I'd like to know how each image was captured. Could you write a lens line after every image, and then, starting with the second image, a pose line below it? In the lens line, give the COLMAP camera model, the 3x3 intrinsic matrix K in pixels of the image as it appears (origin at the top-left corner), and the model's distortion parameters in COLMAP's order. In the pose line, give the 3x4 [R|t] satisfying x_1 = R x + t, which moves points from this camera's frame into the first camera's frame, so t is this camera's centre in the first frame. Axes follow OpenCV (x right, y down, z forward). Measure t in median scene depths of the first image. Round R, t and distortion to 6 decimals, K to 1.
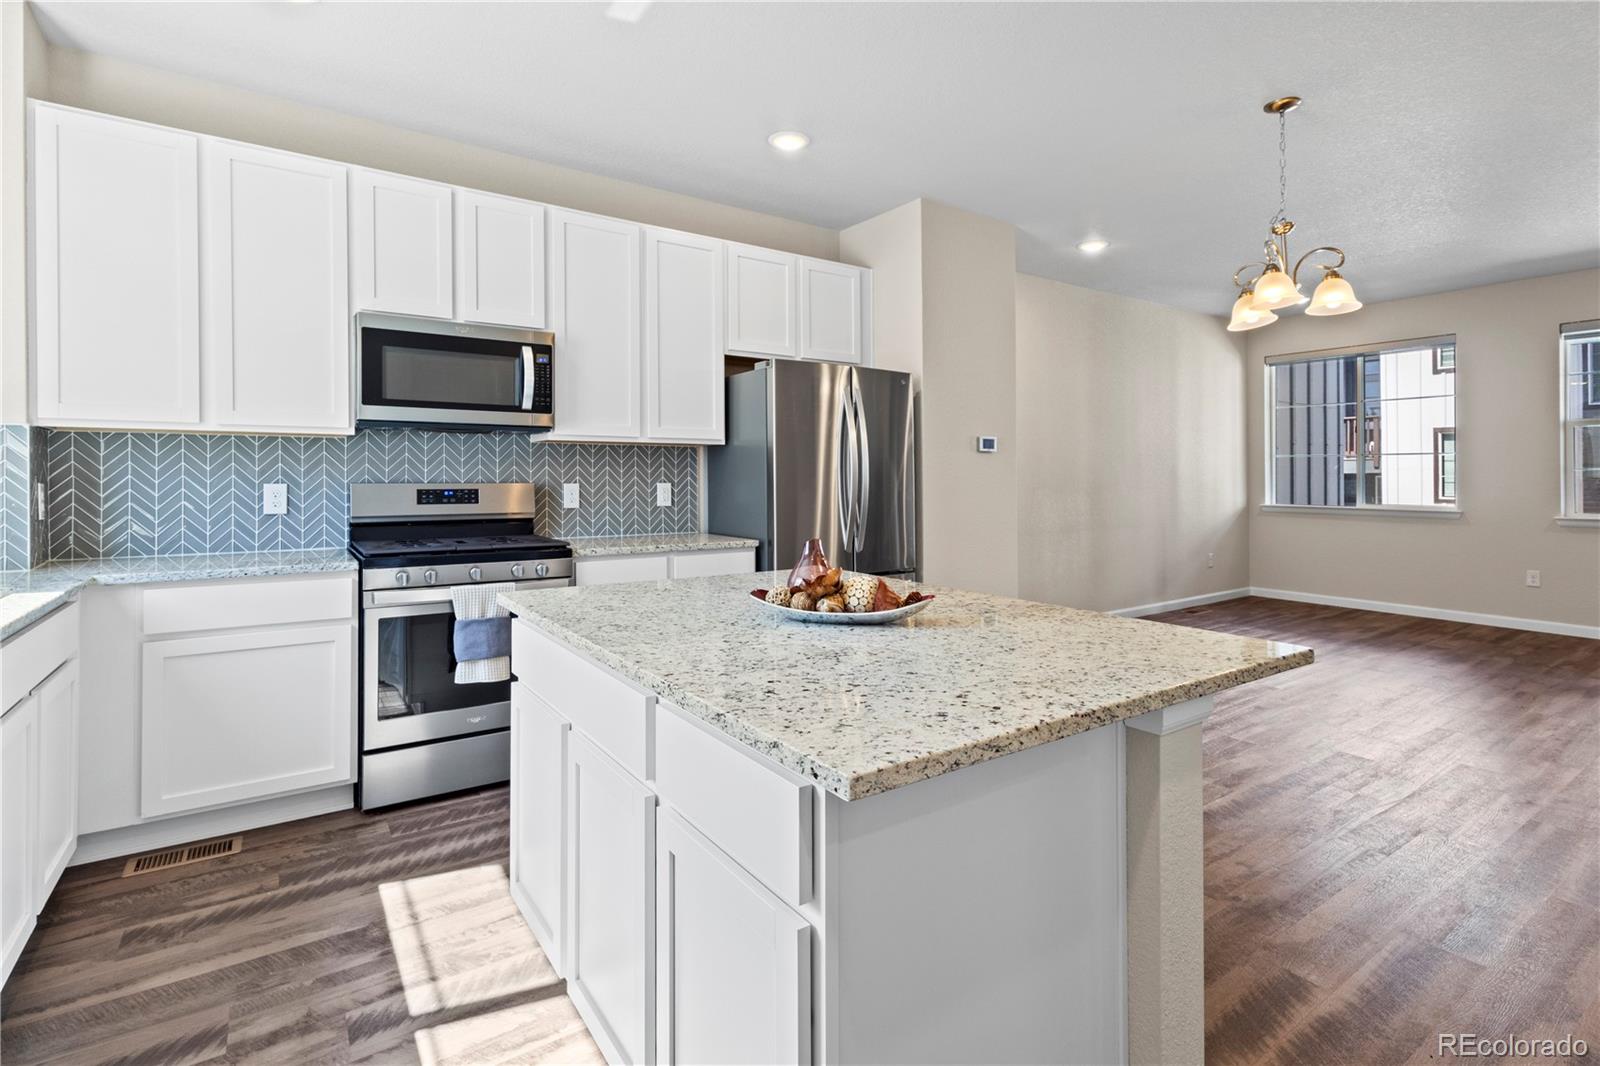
lens RADIAL K [[759.0, 0, 800.4], [0, 759.0, 477.7], [0, 0, 1]] dist [0.002718, 0.000590]
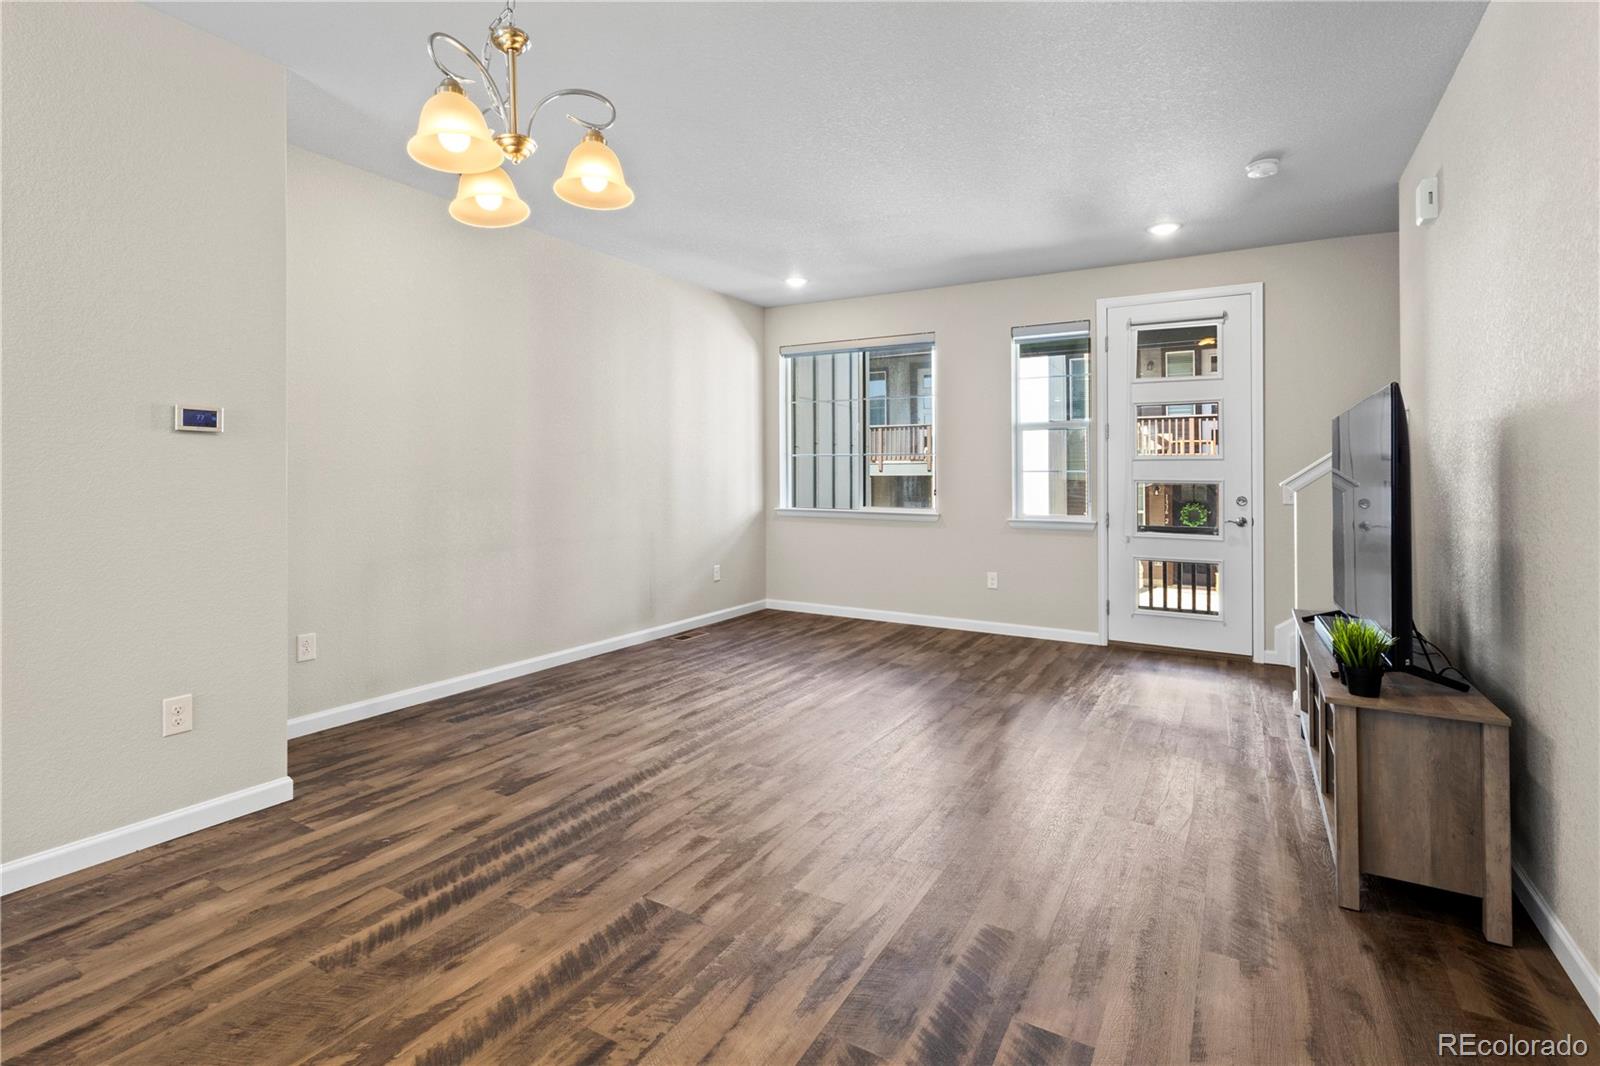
lens RADIAL K [[759.0, 0, 800.4], [0, 759.0, 477.7], [0, 0, 1]] dist [0.002718, 0.000590]
pose [[0.904896, 0.004160, 0.425612, 0.296359], [-0.003603, 0.999991, -0.002115, 0.000356], [-0.425617, 0.000380, 0.904903, 0.196825]]
